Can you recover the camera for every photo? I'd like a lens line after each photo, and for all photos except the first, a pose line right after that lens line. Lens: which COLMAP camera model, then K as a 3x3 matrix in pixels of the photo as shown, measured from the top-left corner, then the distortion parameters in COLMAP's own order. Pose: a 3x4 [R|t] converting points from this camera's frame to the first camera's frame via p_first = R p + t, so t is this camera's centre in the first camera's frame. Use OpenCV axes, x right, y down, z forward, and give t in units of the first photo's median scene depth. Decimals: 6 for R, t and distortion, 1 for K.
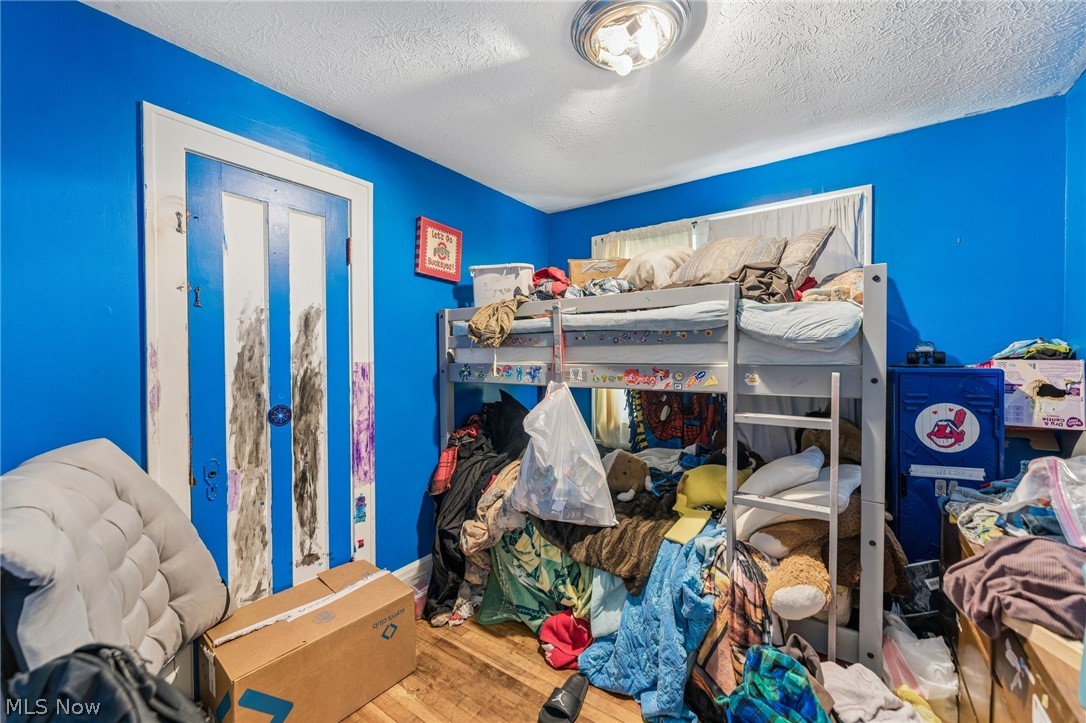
lens RADIAL K [[431.2, 0, 541.5], [0, 431.2, 363.8], [0, 0, 1]] dist [-0.004691, -0.000041]
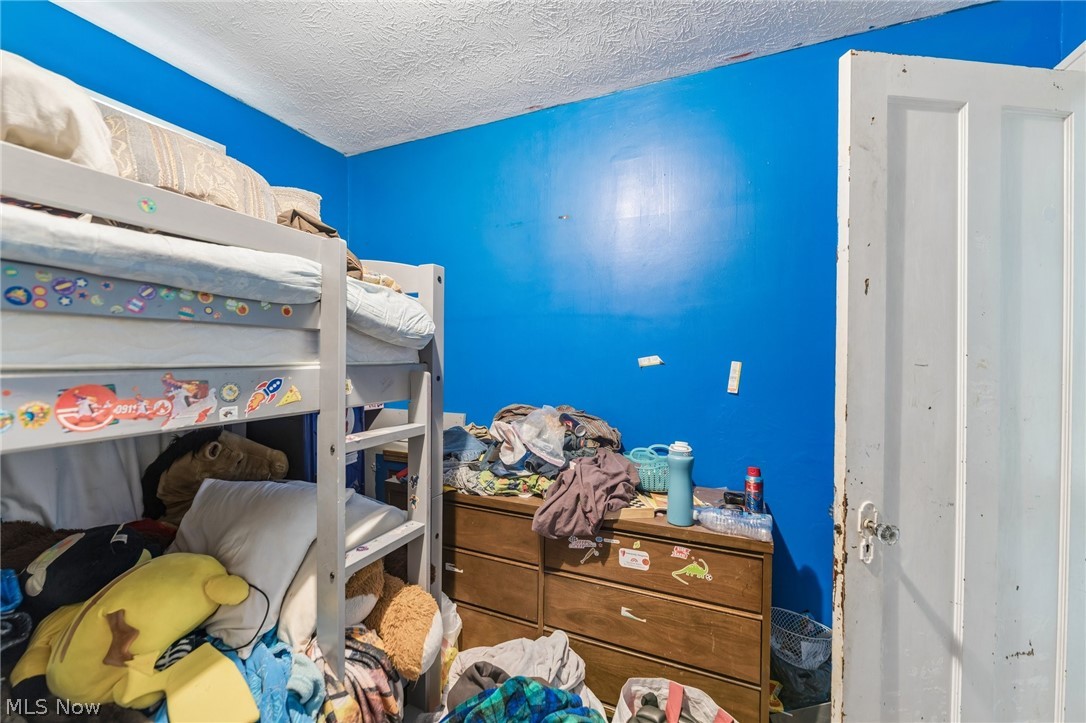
lens RADIAL K [[431.2, 0, 541.5], [0, 431.2, 363.8], [0, 0, 1]] dist [-0.004691, -0.000041]
pose [[-0.204228, -0.012539, 0.978843, -0.227334], [0.009684, 0.999843, 0.014828, -0.006800], [-0.978875, 0.012507, -0.204074, 0.767531]]
